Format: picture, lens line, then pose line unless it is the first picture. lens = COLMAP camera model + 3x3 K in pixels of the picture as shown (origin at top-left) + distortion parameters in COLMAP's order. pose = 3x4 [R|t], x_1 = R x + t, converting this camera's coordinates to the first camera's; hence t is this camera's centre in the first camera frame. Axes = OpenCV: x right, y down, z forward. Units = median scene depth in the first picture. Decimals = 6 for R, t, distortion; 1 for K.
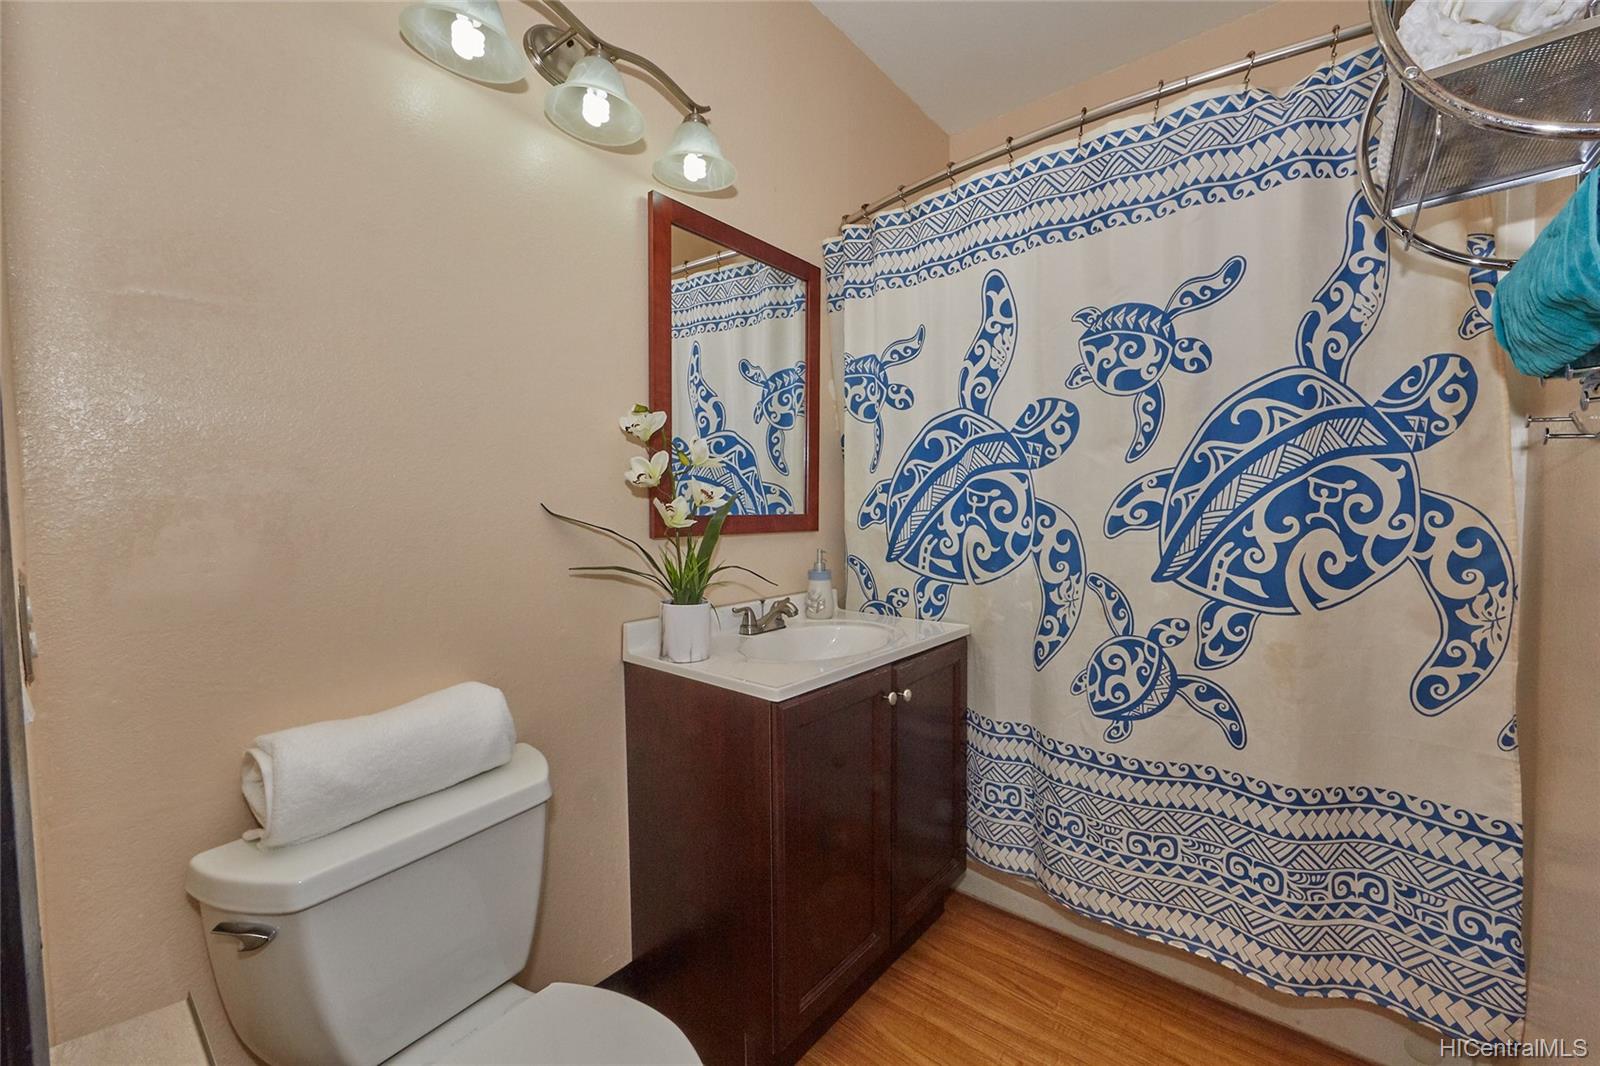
lens RADIAL K [[629.6, 0, 801.9], [0, 629.6, 537.2], [0, 0, 1]] dist [-0.011990, 0.000537]
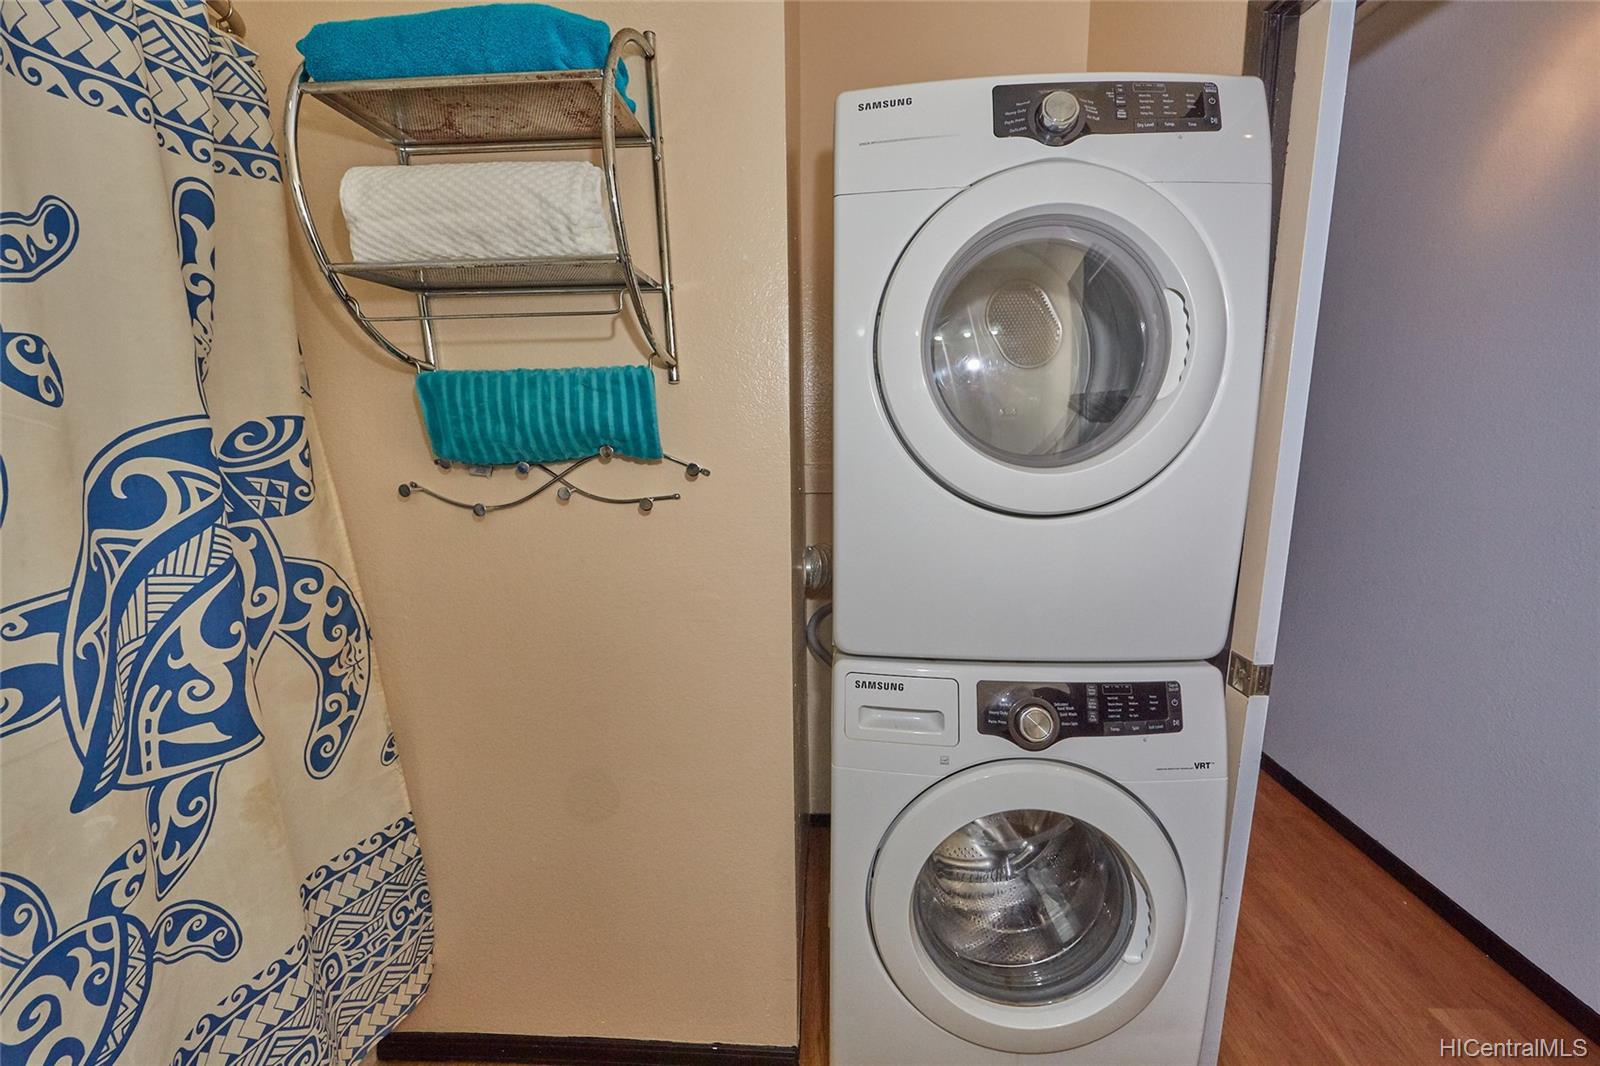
lens RADIAL K [[629.6, 0, 801.9], [0, 629.6, 537.2], [0, 0, 1]] dist [-0.011990, 0.000537]
pose [[-0.607744, -0.135755, 0.782443, -0.170672], [0.052303, 0.976298, 0.210015, -0.238253], [-0.792409, 0.168559, -0.586239, 0.851613]]
